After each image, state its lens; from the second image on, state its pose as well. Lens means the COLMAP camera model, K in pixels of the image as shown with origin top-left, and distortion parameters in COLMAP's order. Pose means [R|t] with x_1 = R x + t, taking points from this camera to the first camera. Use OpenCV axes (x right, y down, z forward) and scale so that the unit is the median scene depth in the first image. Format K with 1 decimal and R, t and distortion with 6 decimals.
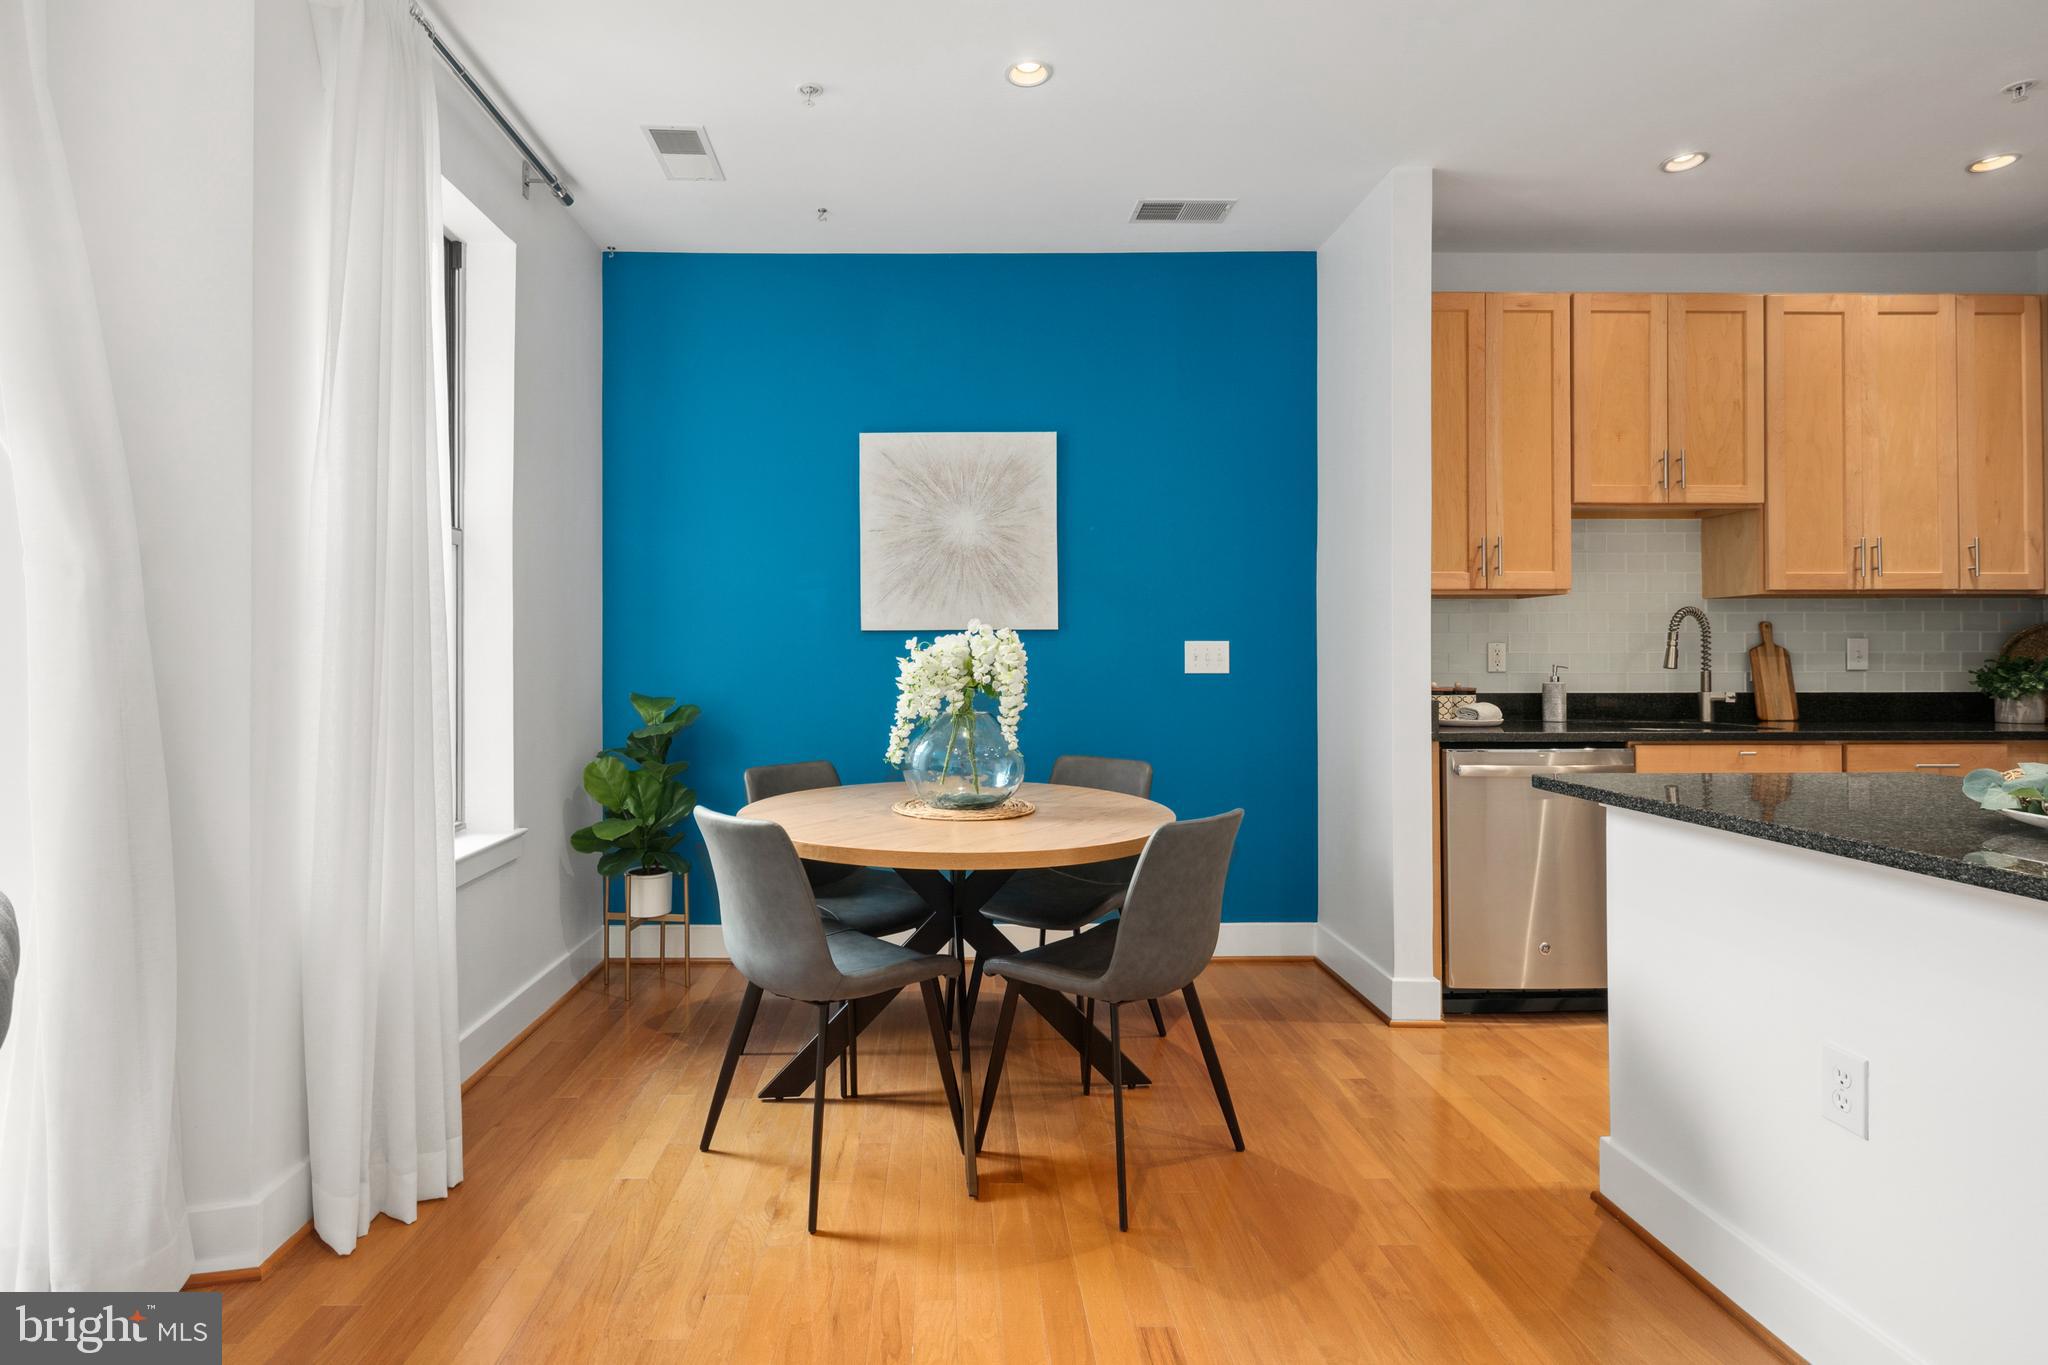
lens RADIAL K [[992.2, 0, 939.6], [0, 992.2, 653.9], [0, 0, 1]] dist [-0.000936, -0.000102]
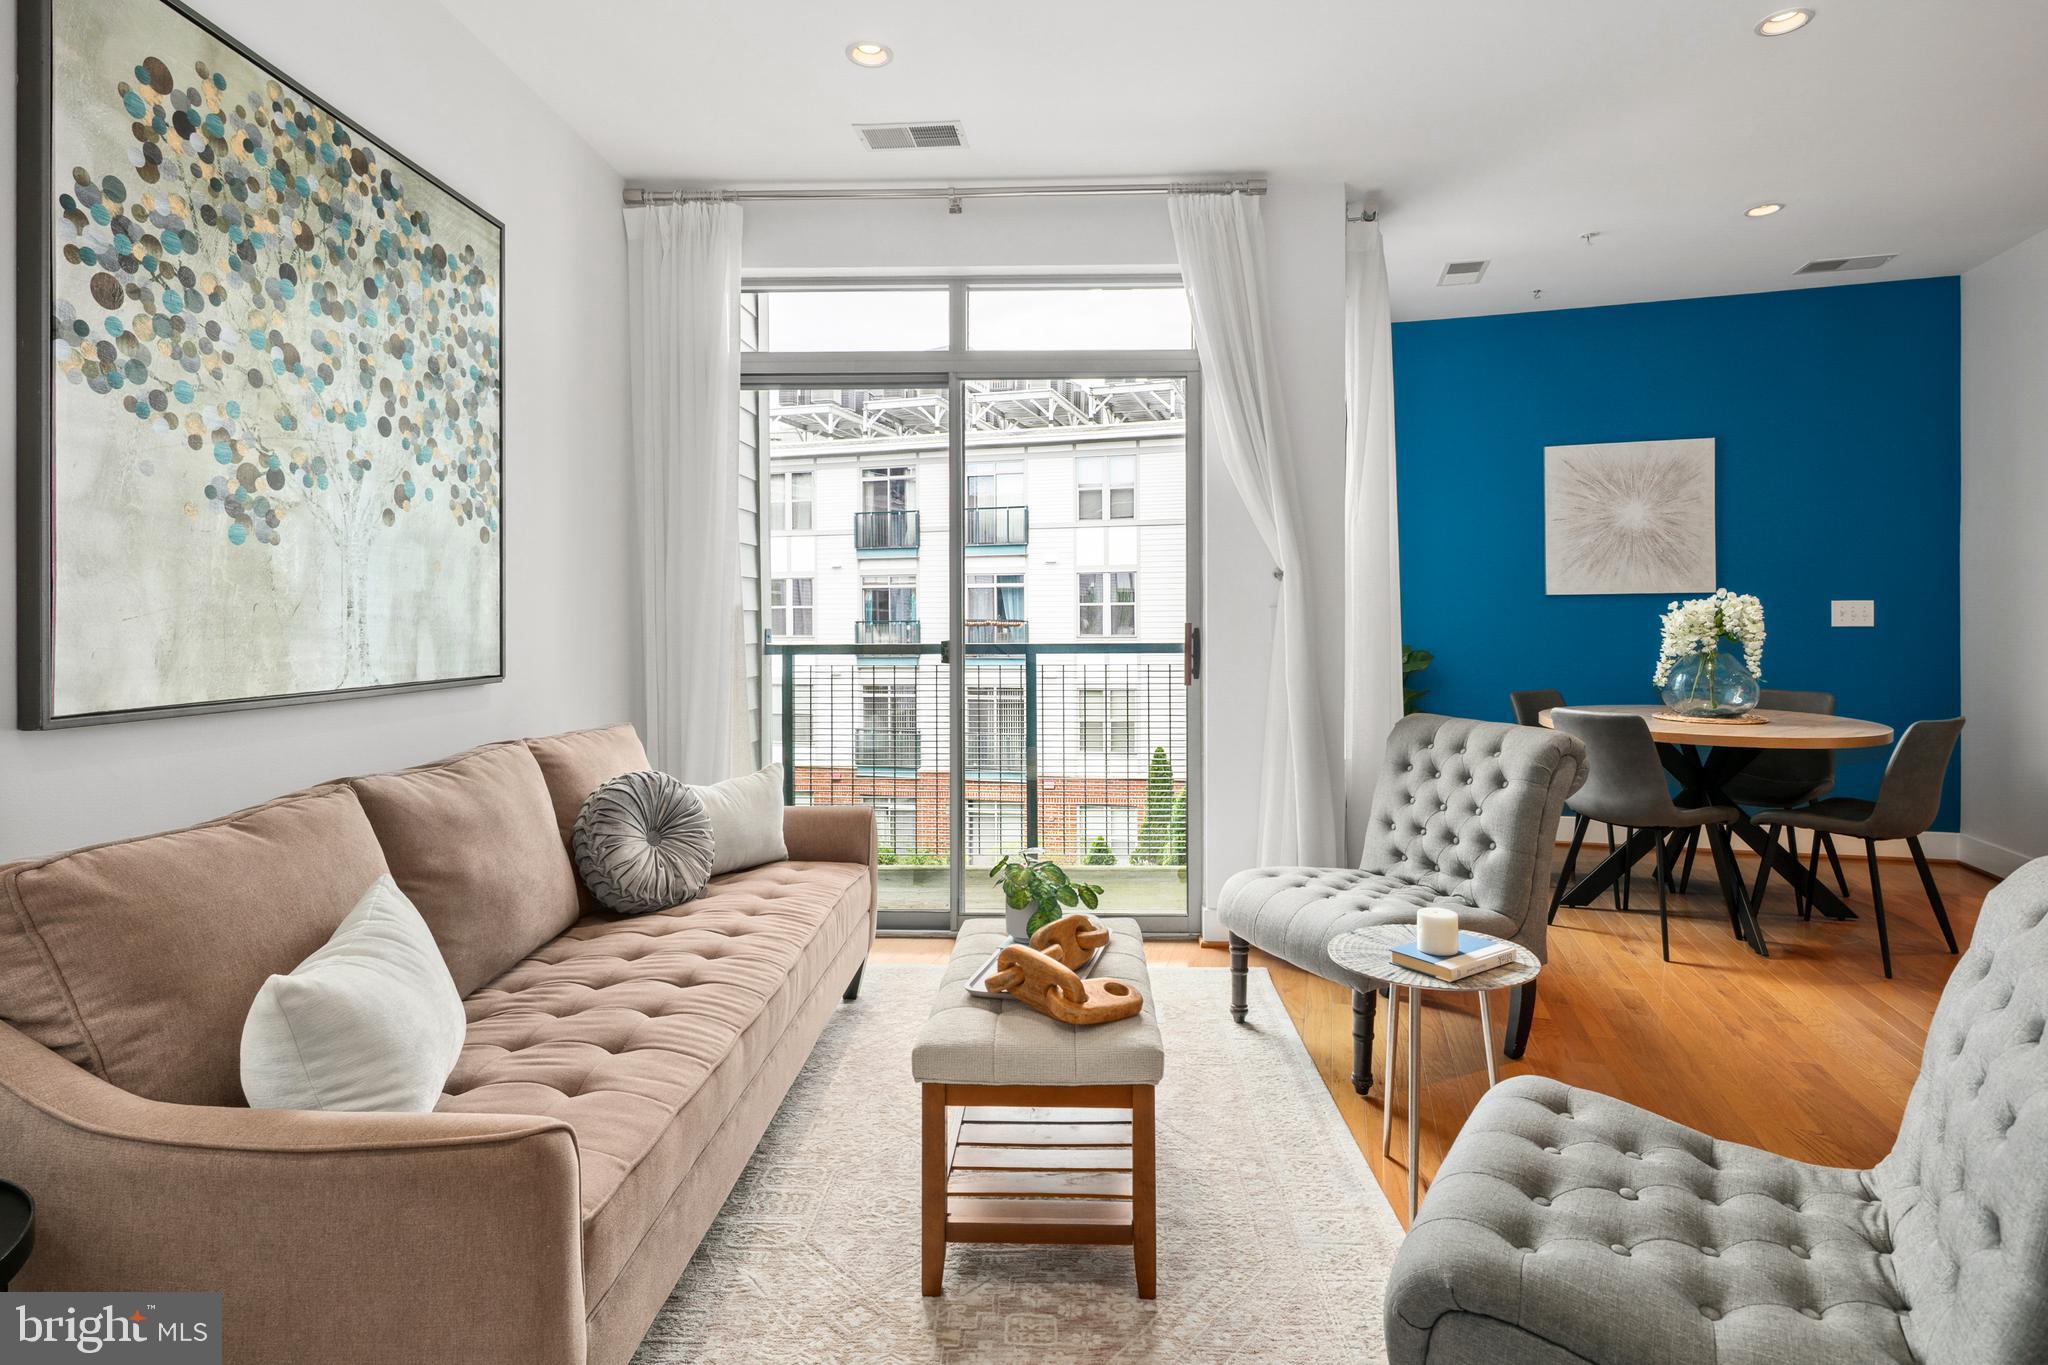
lens RADIAL K [[1019.6, 0, 1024.6], [0, 1019.6, 622.9], [0, 0, 1]] dist [0.005232, -0.006269]
pose [[0.961789, -0.003910, -0.273763, -0.405546], [0.006696, 0.999935, 0.009245, -0.003970], [0.273709, -0.010725, 0.961753, -0.545407]]
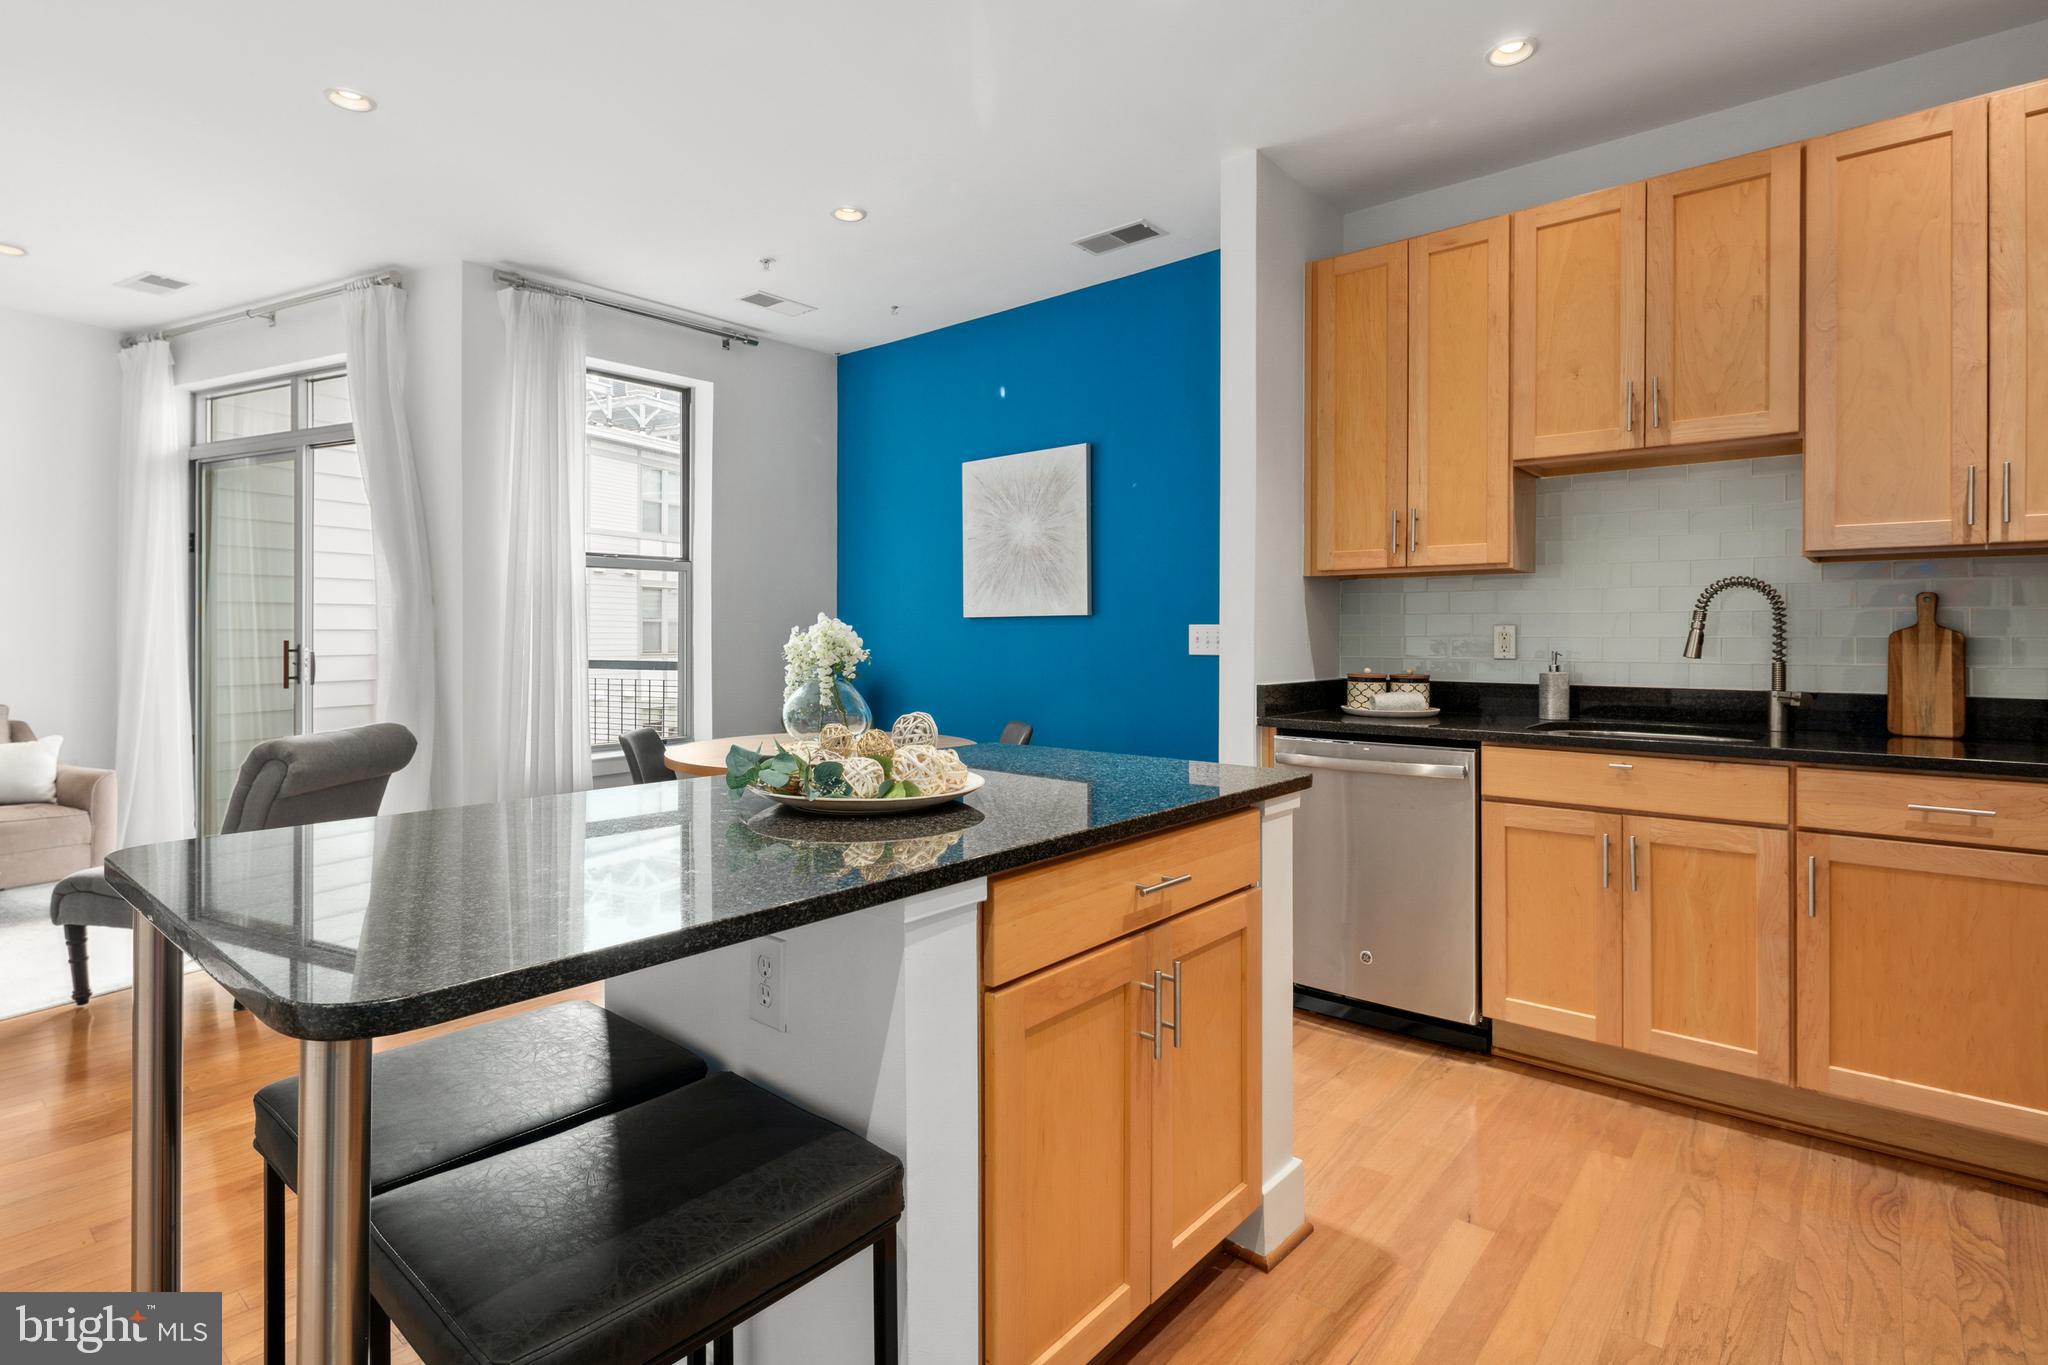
lens RADIAL K [[1003.0, 0, 1017.9], [0, 1003.0, 634.0], [0, 0, 1]] dist [0.005555, 0.000488]
pose [[0.759212, 0.001480, -0.650842, 0.874683], [0.001563, 0.999990, 0.004098, -0.008058], [0.650842, -0.004128, 0.759202, 0.070263]]
